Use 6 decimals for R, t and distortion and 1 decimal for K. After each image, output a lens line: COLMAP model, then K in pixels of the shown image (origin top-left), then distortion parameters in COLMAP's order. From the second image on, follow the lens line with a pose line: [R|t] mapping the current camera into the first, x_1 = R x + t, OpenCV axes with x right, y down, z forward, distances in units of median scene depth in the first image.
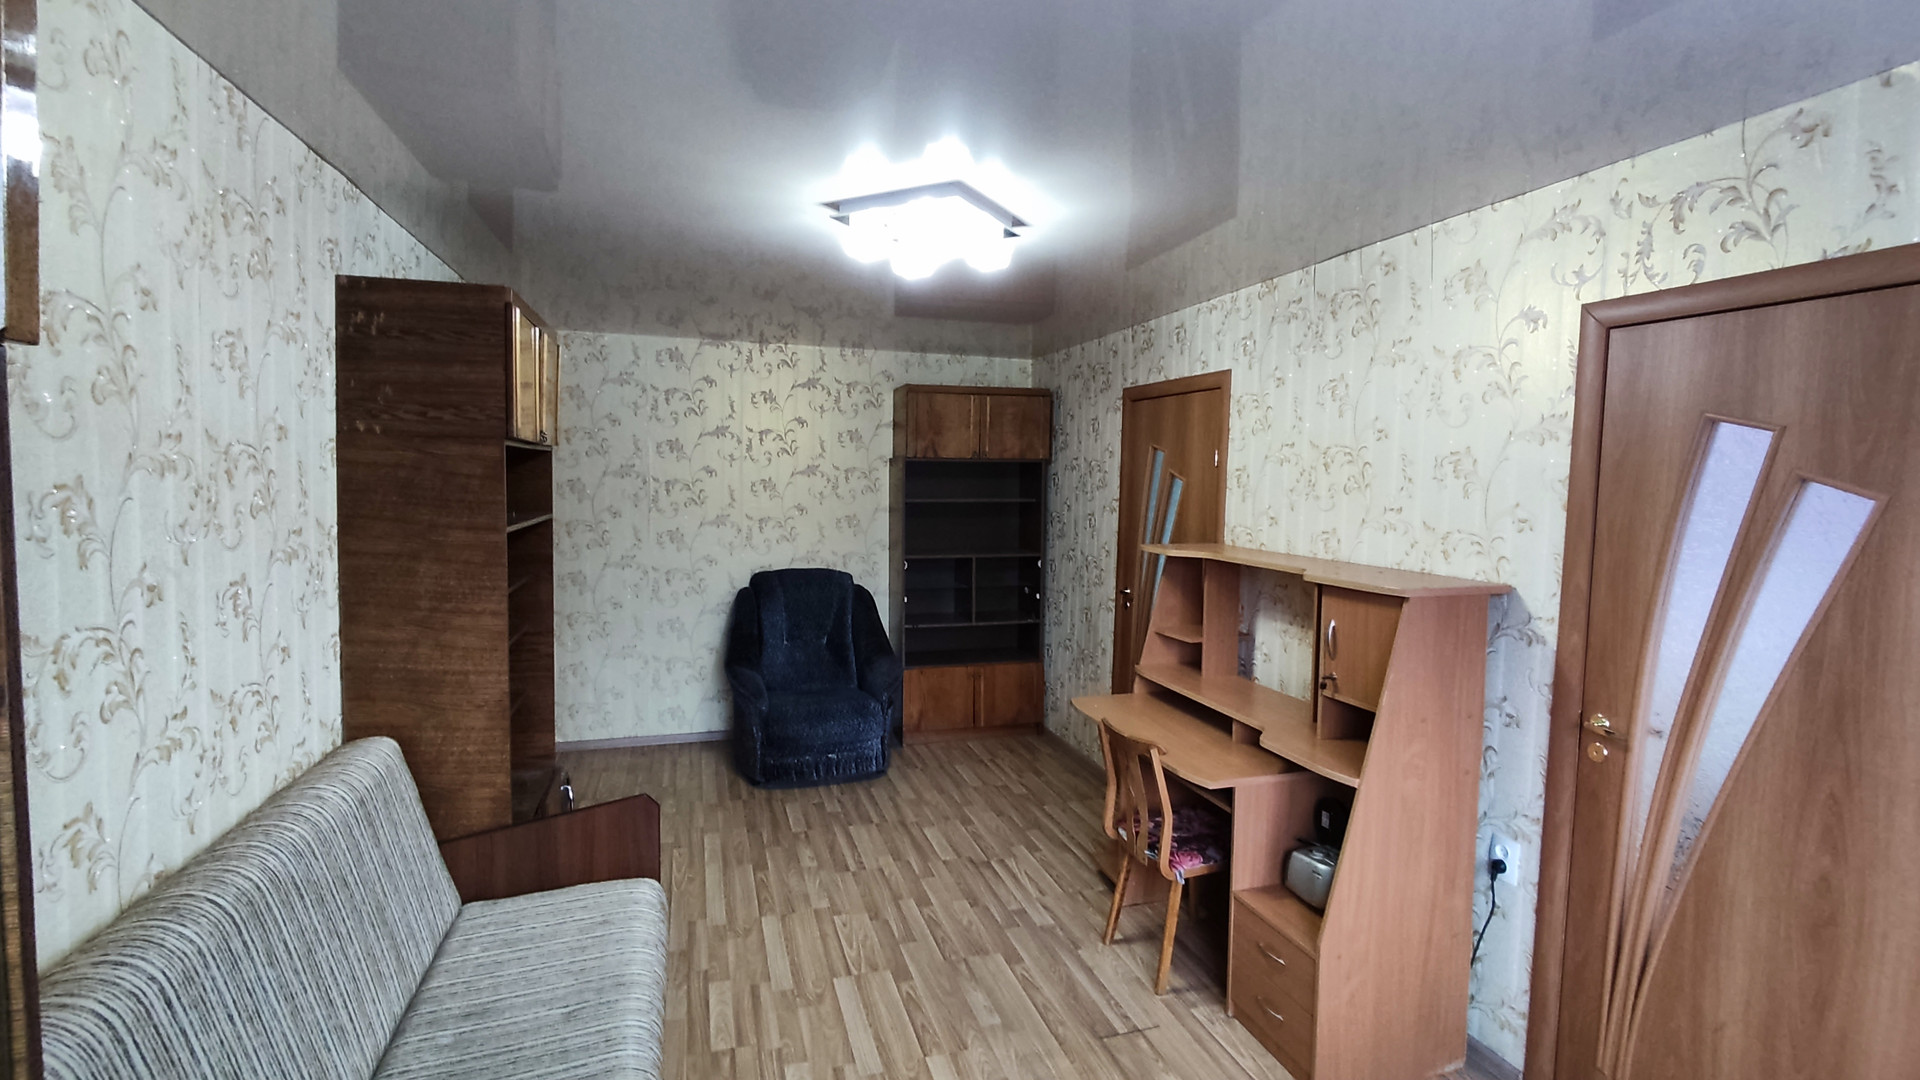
lens RADIAL K [[891.8, 0, 969.8], [0, 891.8, 524.9], [0, 0, 1]] dist [-0.002459, 0.001218]
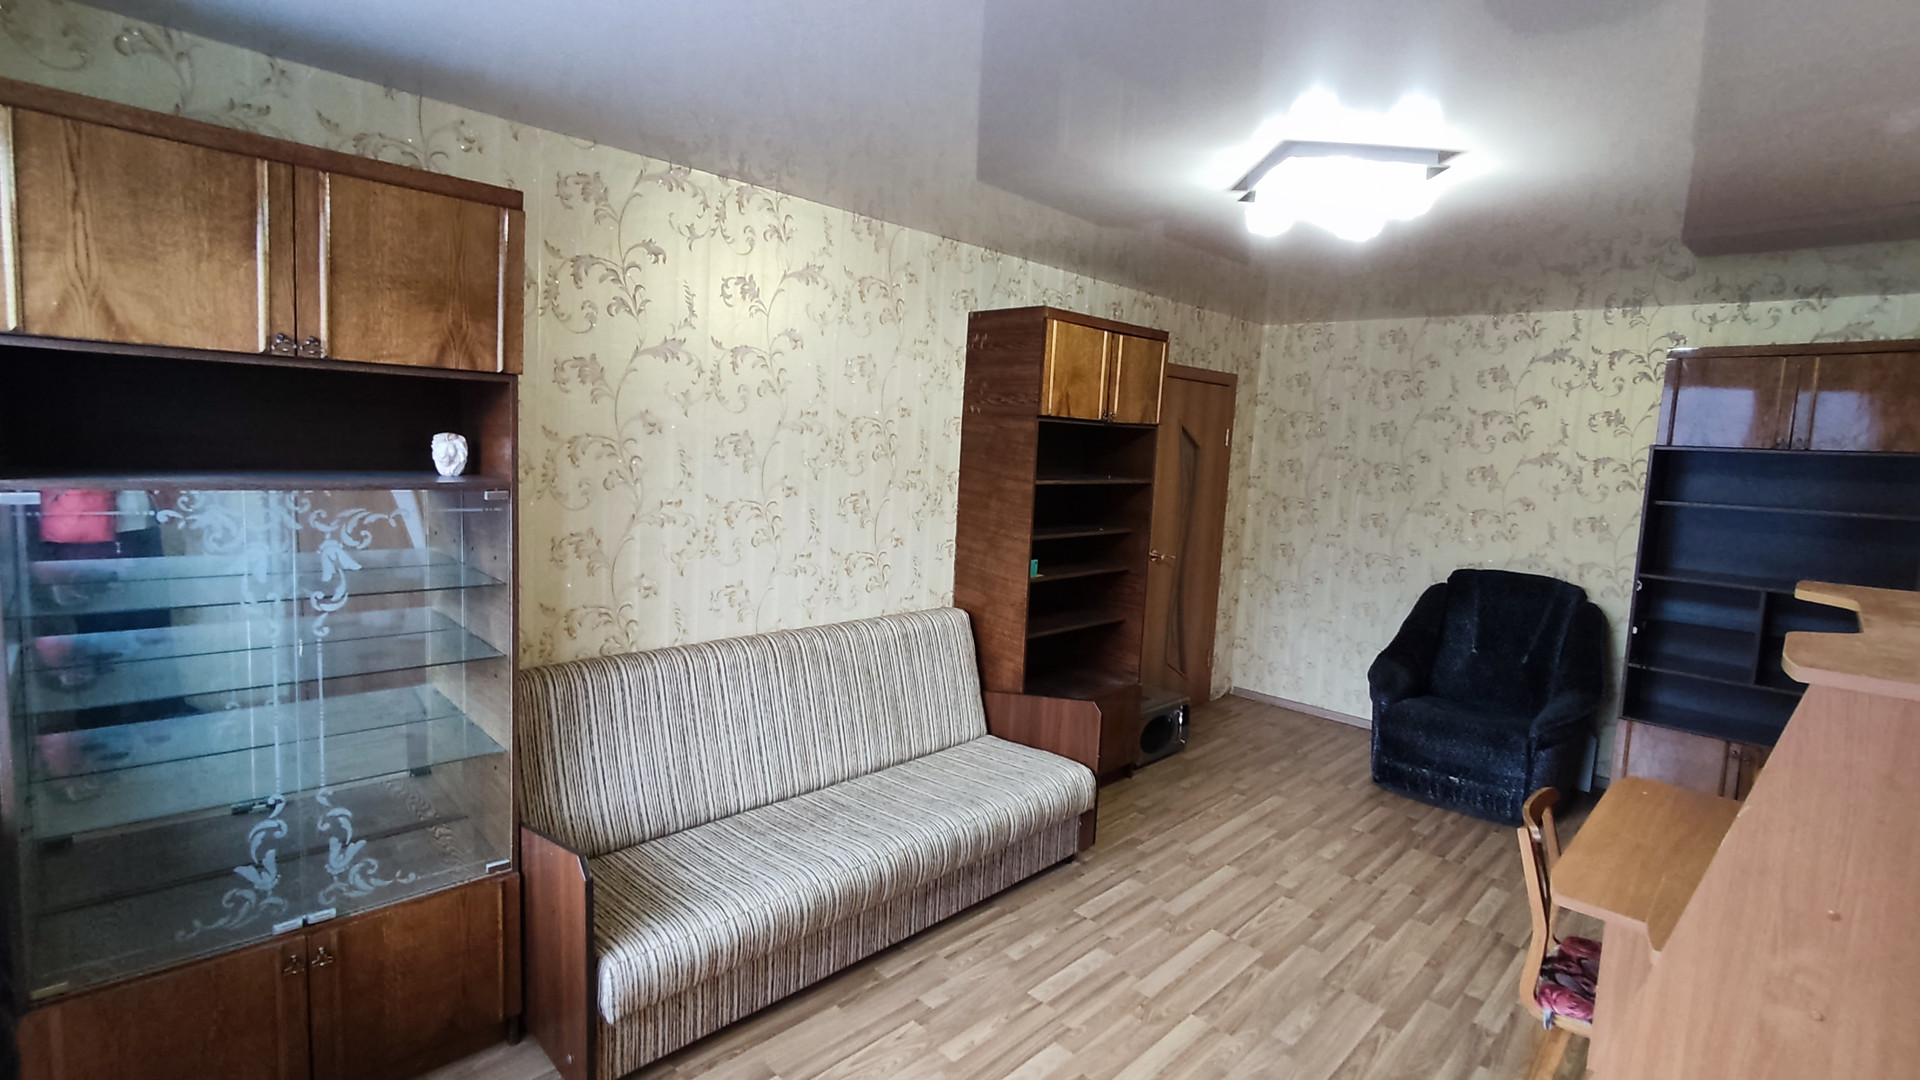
lens RADIAL K [[891.8, 0, 953.1], [0, 891.8, 523.8], [0, 0, 1]] dist [-0.002459, 0.001218]
pose [[0.465915, 0.095548, -0.879655, 0.486037], [-0.089788, 0.994126, 0.060426, -0.001824], [0.880262, 0.050829, 0.471758, 0.176279]]
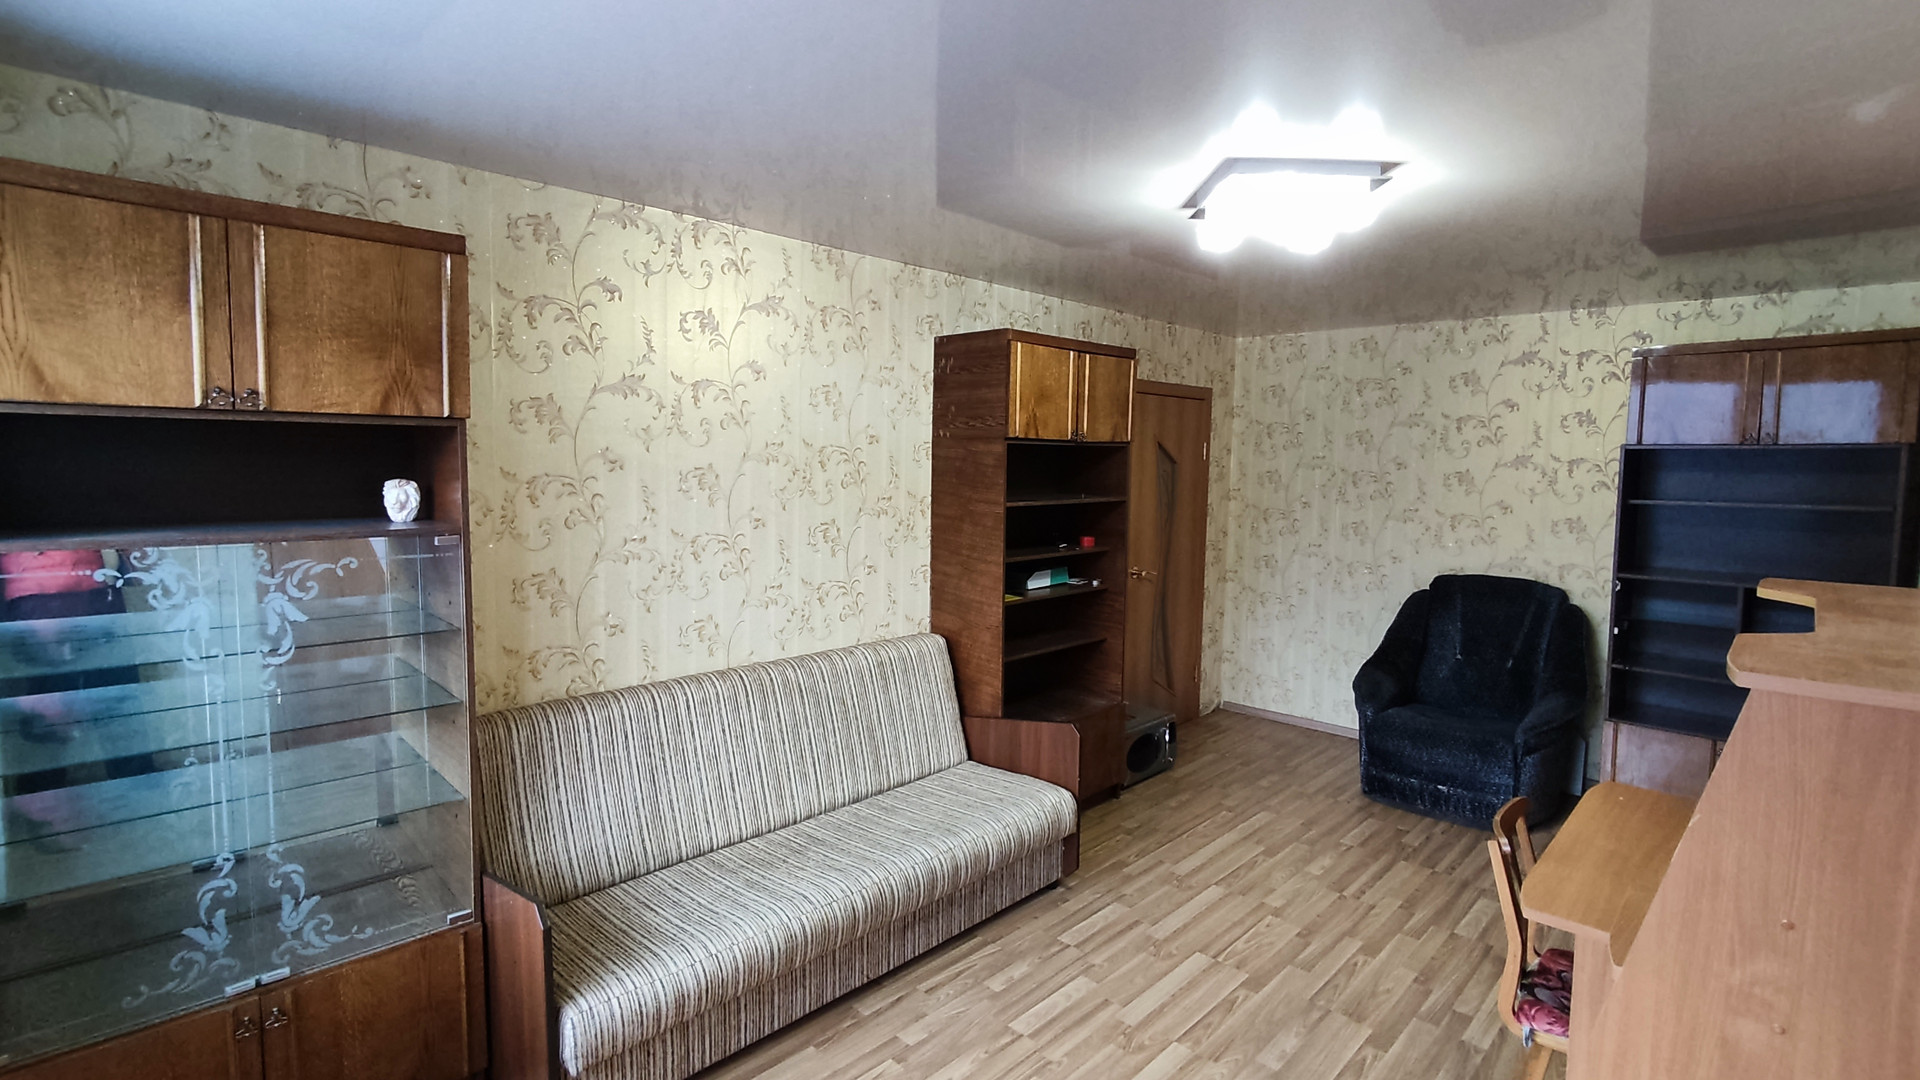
lens RADIAL K [[891.8, 0, 951.4], [0, 891.8, 523.9], [0, 0, 1]] dist [-0.002459, 0.001218]
pose [[0.470079, 0.057740, -0.880734, 0.495930], [-0.053445, 0.997889, 0.036895, -0.008144], [0.881005, 0.029728, 0.472172, 0.204545]]
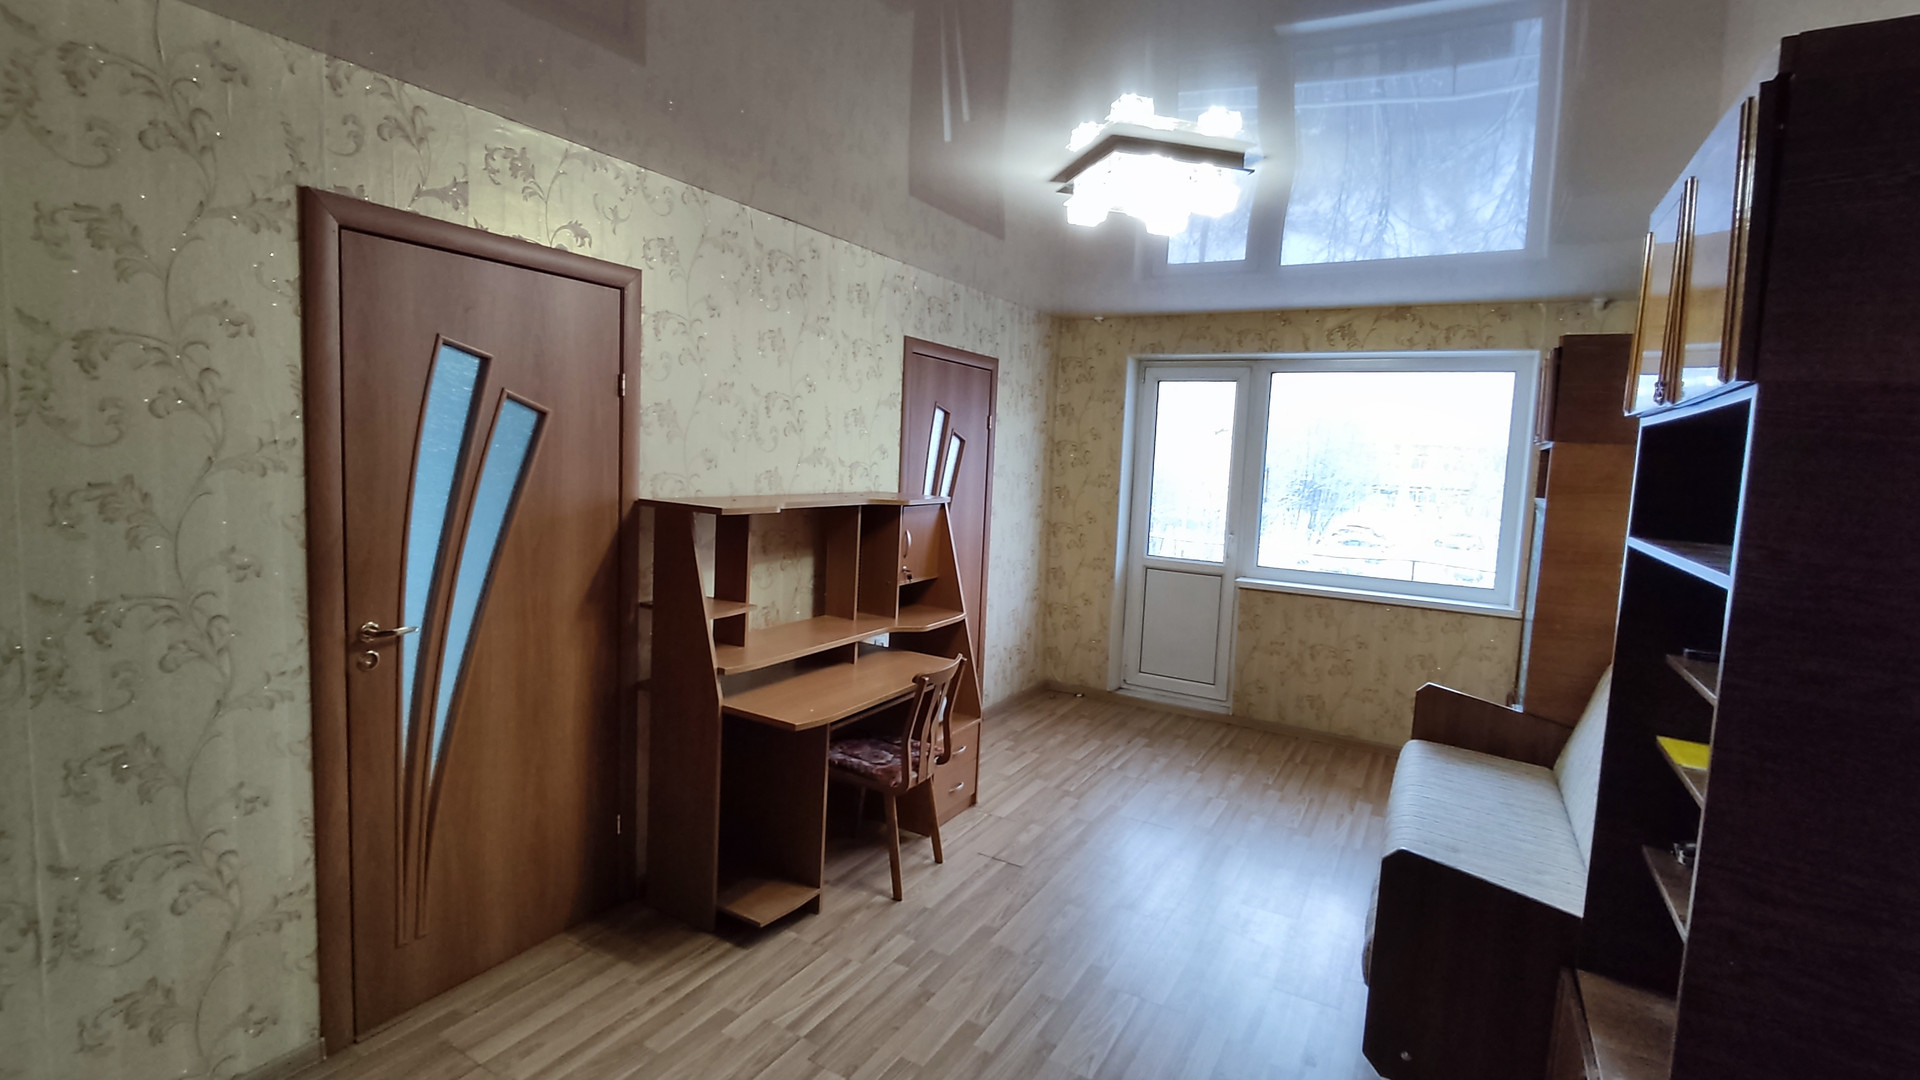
lens RADIAL K [[891.8, 0, 953.6], [0, 891.8, 526.5], [0, 0, 1]] dist [-0.002459, 0.001218]
pose [[-0.677525, -0.110011, 0.727226, -0.504964], [-0.013182, 0.990408, 0.137542, -0.069962], [-0.735381, 0.083602, -0.672477, 1.426578]]
